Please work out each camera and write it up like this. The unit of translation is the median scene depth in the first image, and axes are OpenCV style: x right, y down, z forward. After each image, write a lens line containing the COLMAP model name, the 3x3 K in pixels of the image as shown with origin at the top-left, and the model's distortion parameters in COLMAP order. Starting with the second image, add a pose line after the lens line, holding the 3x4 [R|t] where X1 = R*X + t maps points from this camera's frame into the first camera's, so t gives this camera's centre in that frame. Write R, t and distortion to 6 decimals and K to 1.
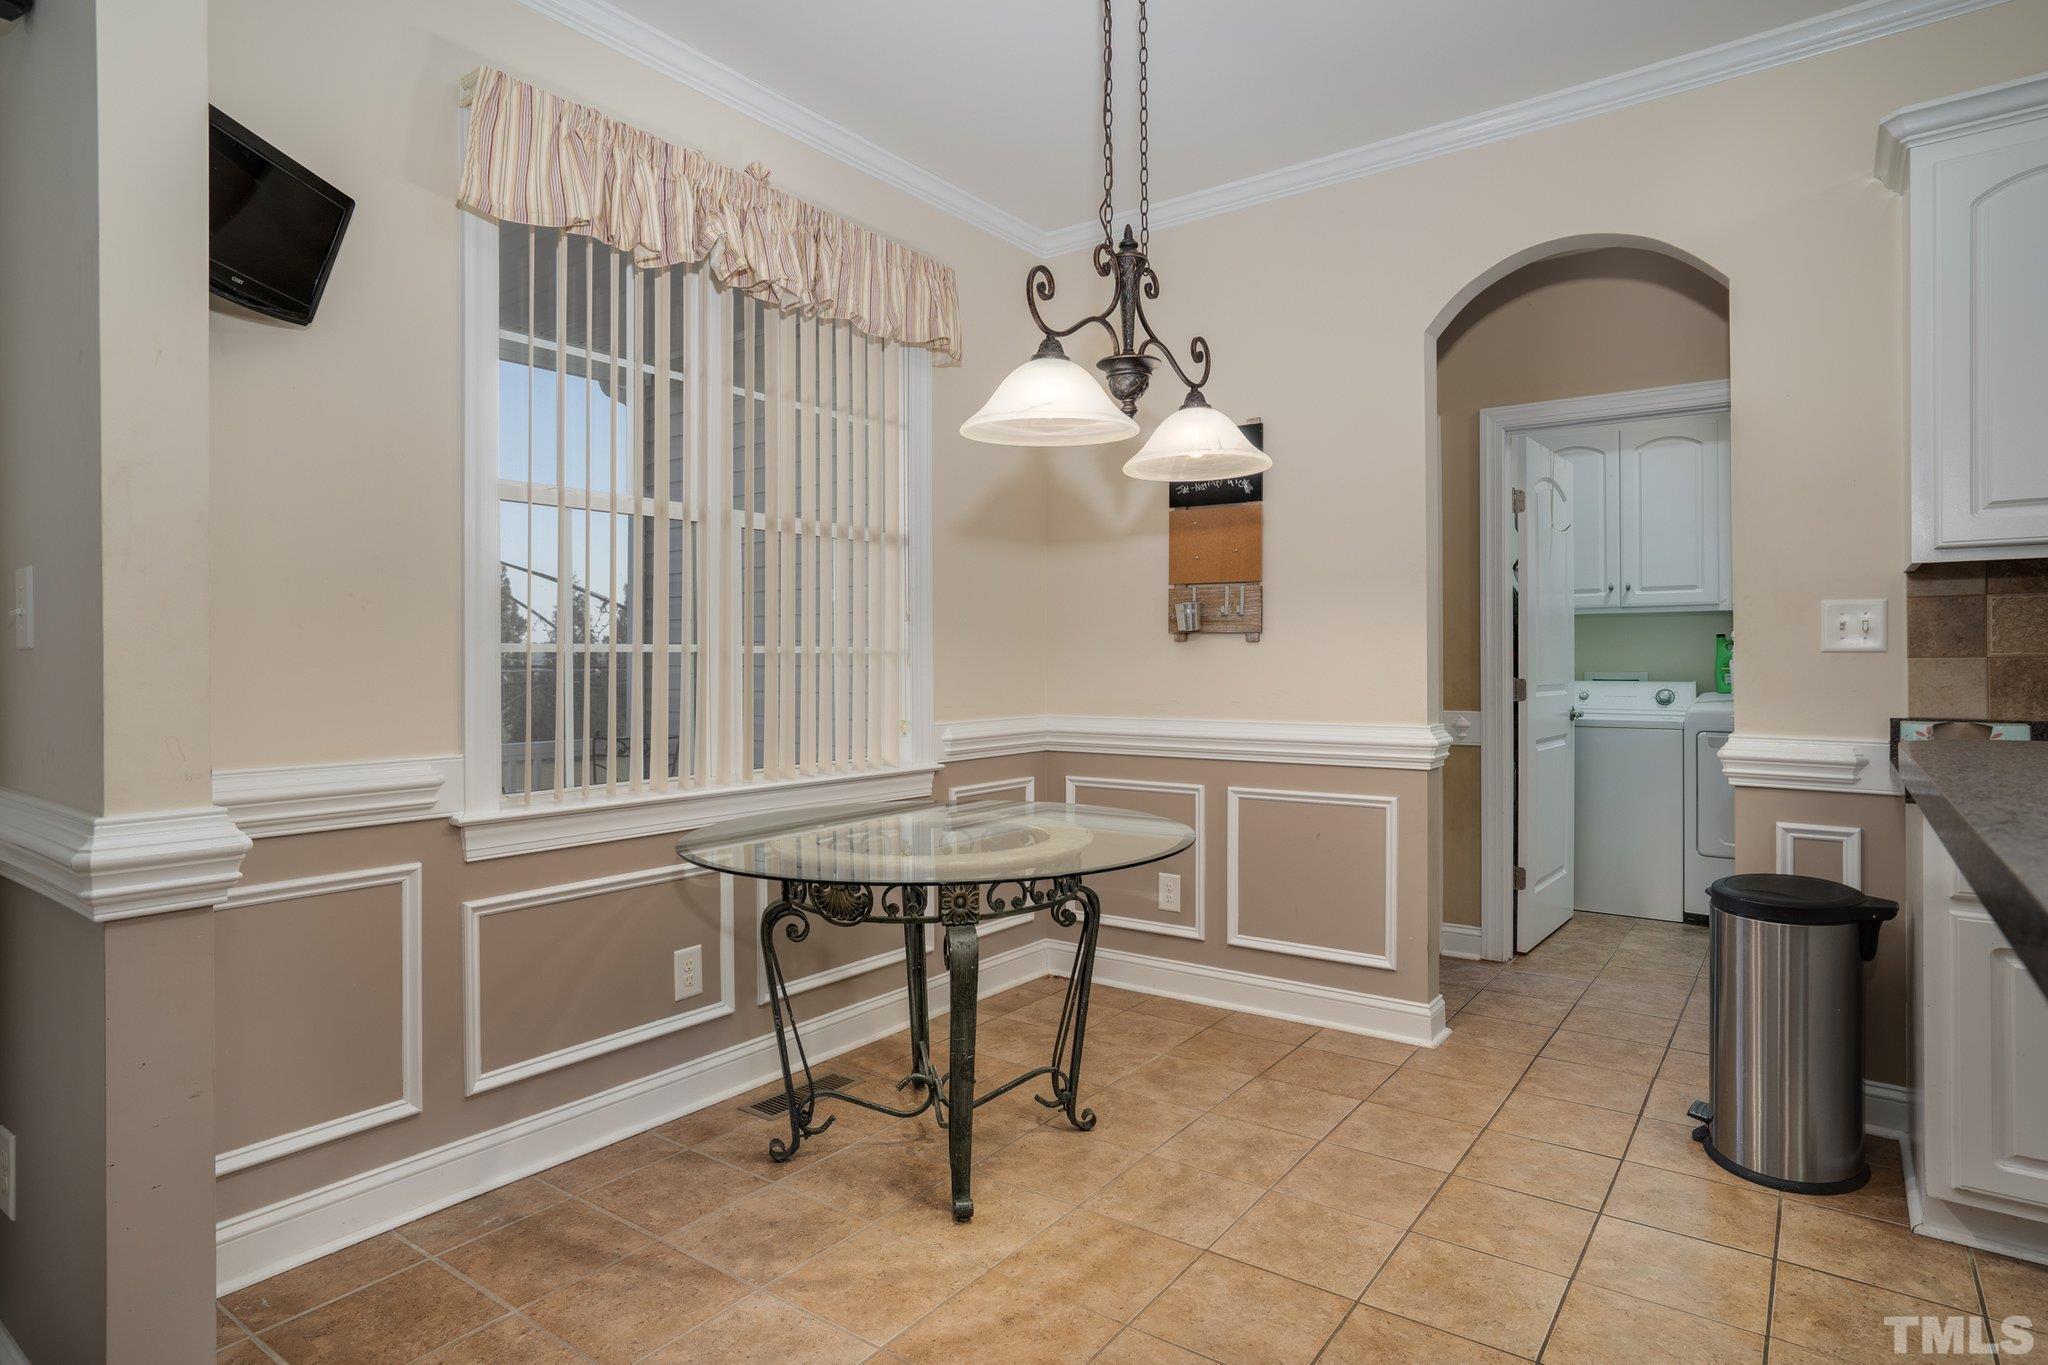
lens RADIAL K [[1105.5, 0, 1038.3], [0, 1105.5, 659.1], [0, 0, 1]] dist [-0.028975, 0.000755]
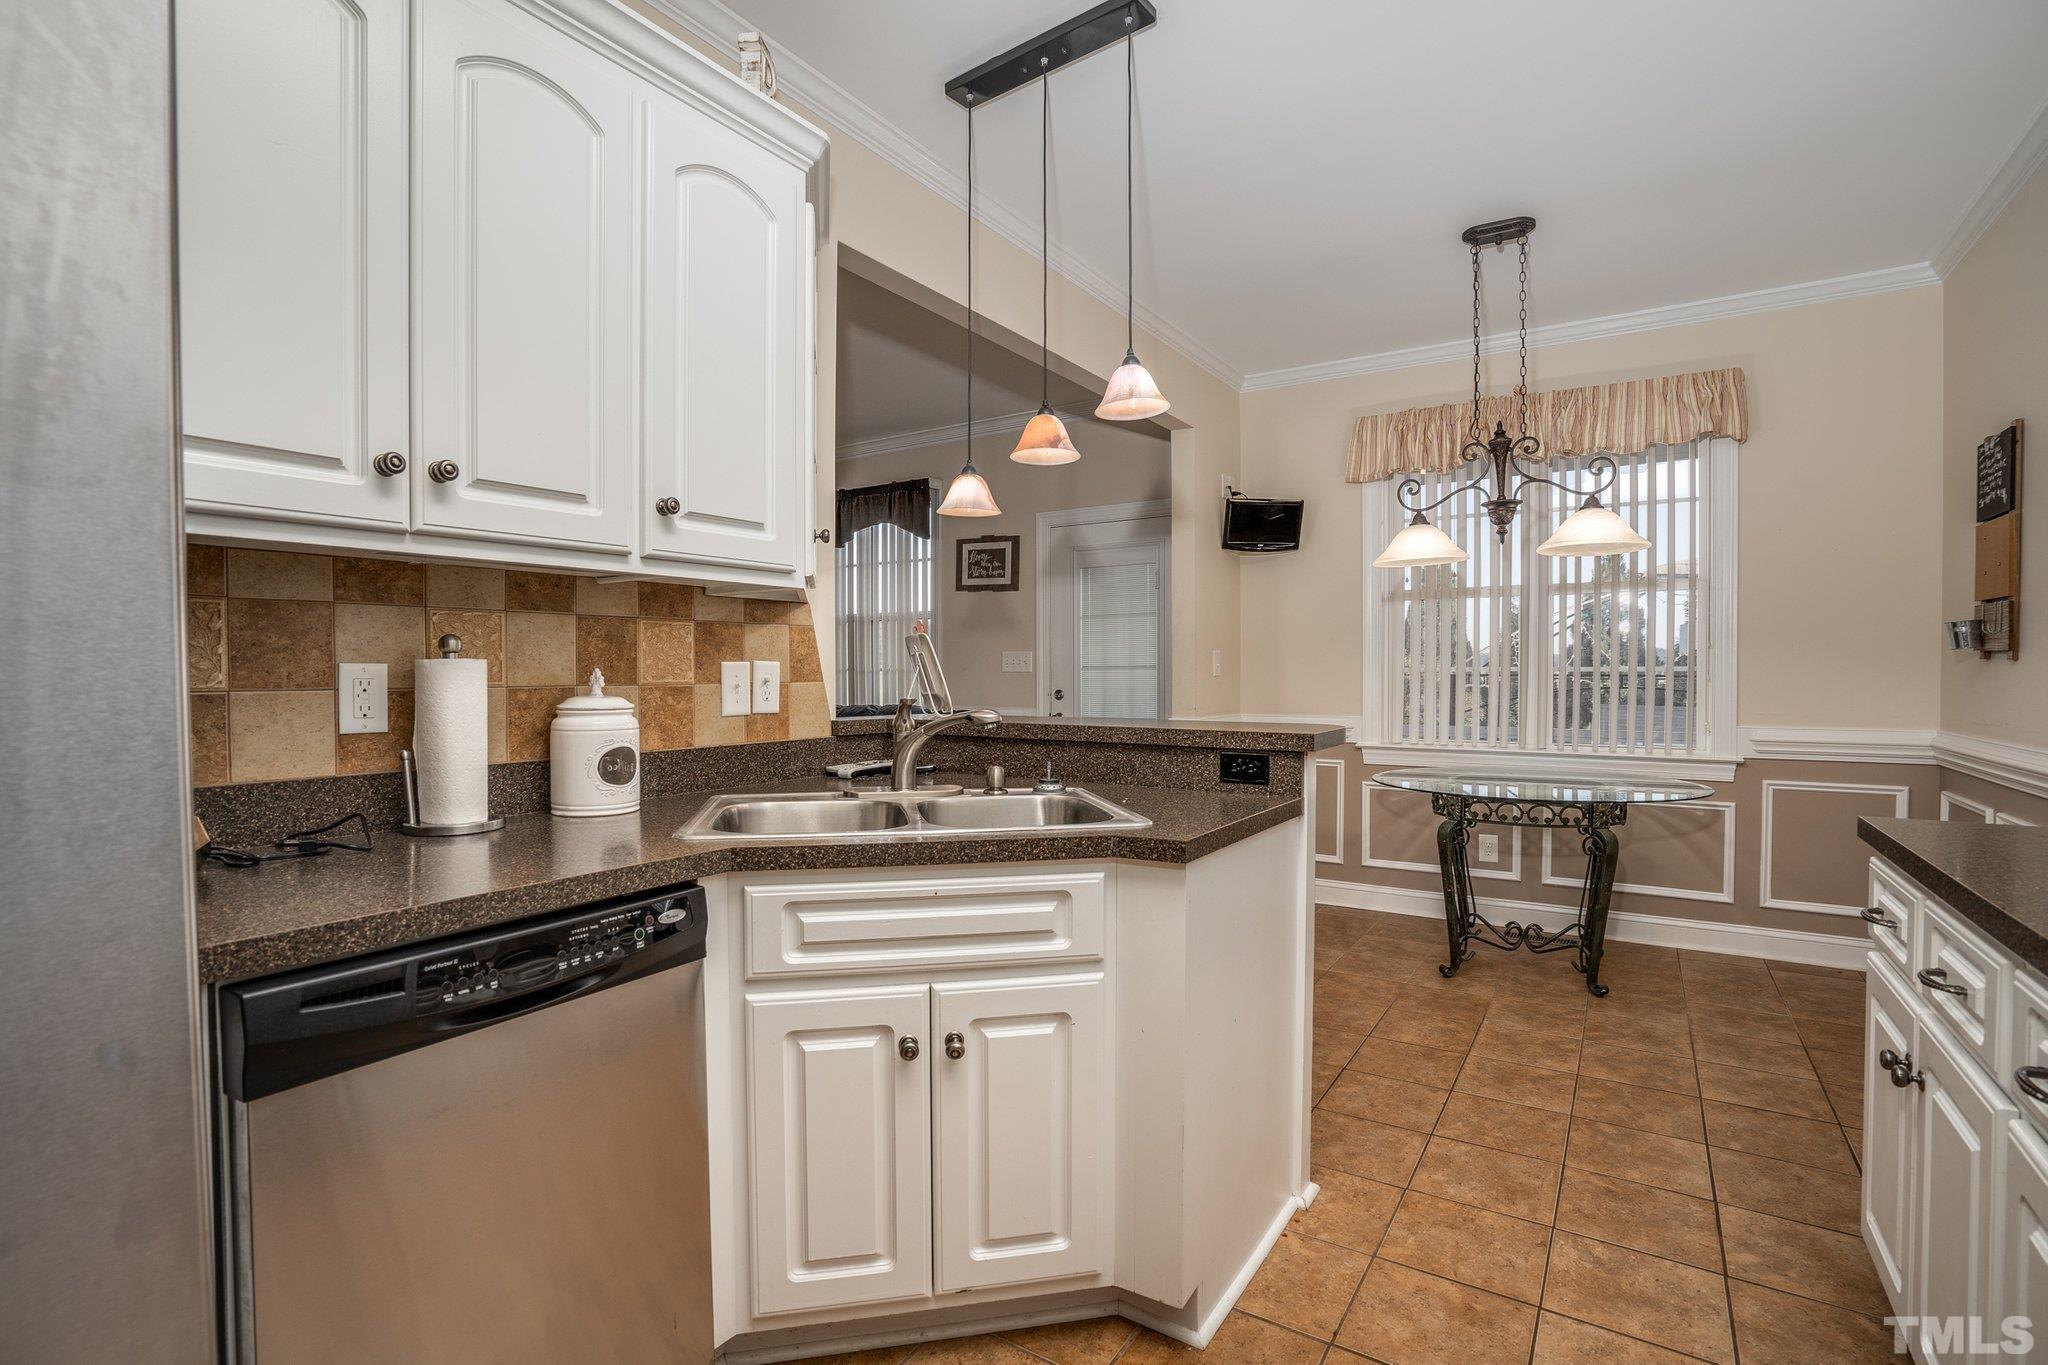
lens RADIAL K [[949.7, 0, 1030.8], [0, 949.7, 690.1], [0, 0, 1]] dist [-0.064443, 0.027778]
pose [[0.055285, 0.022700, -0.998213, 1.371929], [0.001975, 0.999737, 0.022844, -0.015351], [0.998469, -0.003234, 0.055226, 0.188706]]
